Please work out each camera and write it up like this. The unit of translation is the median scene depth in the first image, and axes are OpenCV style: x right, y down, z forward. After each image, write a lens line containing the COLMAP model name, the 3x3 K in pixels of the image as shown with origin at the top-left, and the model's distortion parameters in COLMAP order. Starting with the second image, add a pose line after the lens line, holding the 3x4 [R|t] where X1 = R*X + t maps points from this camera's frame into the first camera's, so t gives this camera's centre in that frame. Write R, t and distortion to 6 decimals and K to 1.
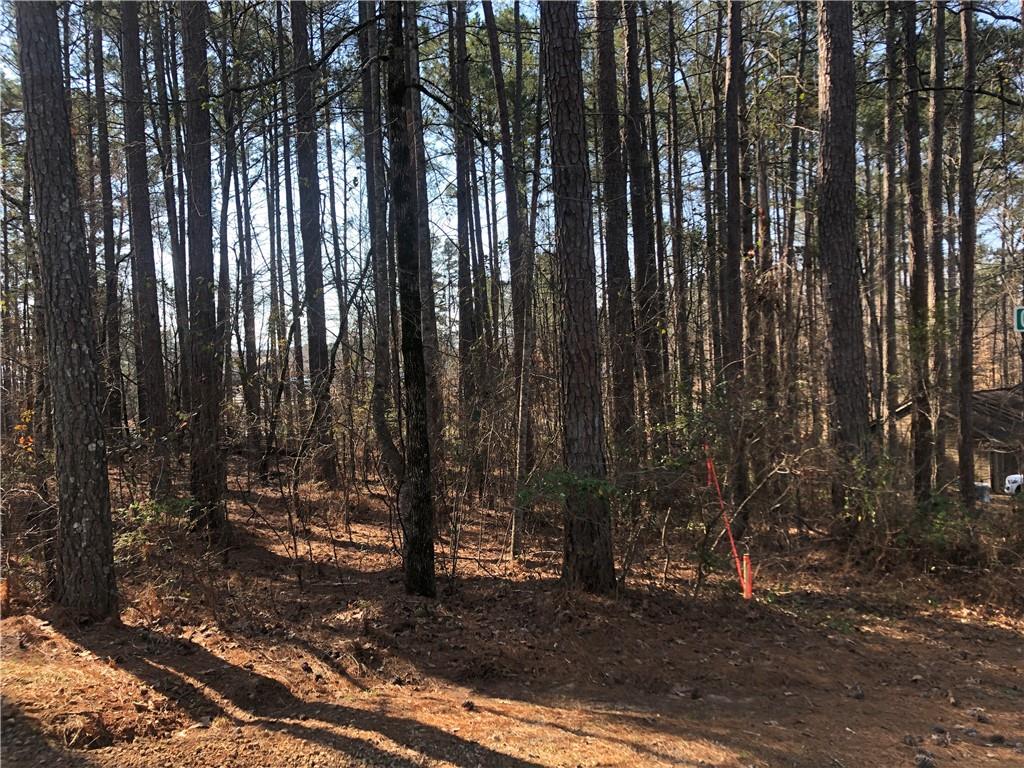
lens RADIAL K [[820.8, 0, 512.5], [0, 820.8, 398.4], [0, 0, 1]] dist [0.002689, -0.001104]
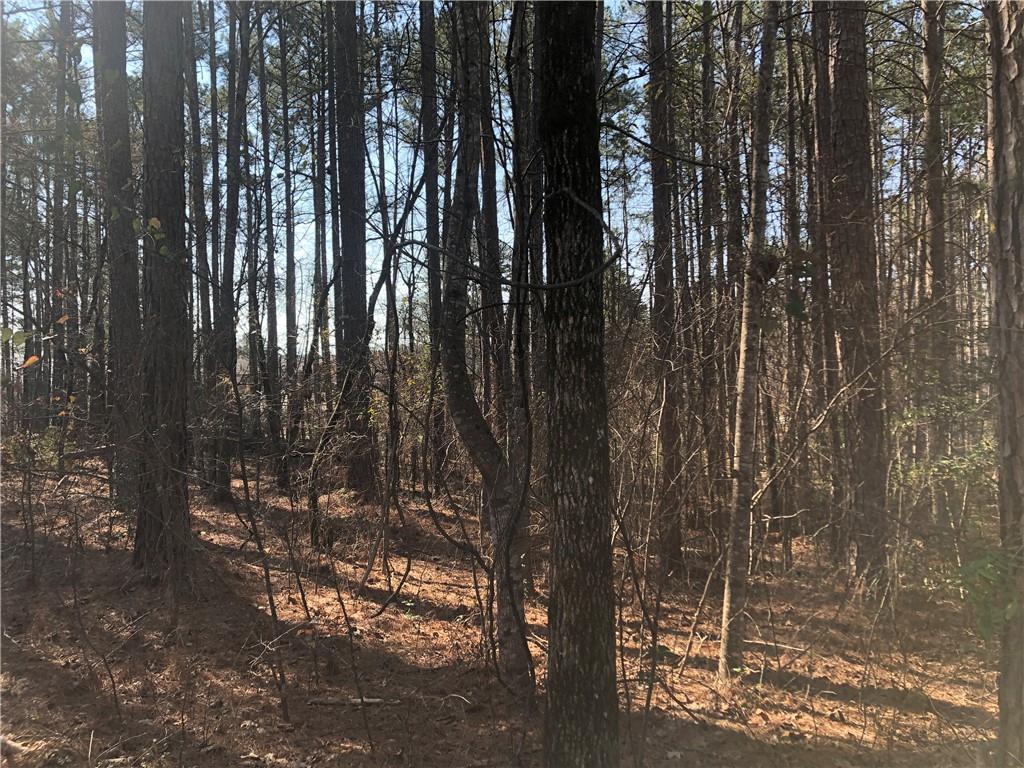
lens RADIAL K [[820.8, 0, 512.5], [0, 820.8, 398.4], [0, 0, 1]] dist [0.002689, -0.001104]
pose [[0.998269, 0.022895, -0.054166, -0.066907], [-0.023584, 0.999648, -0.012120, 0.030432], [0.053869, 0.013377, 0.998458, 0.344548]]
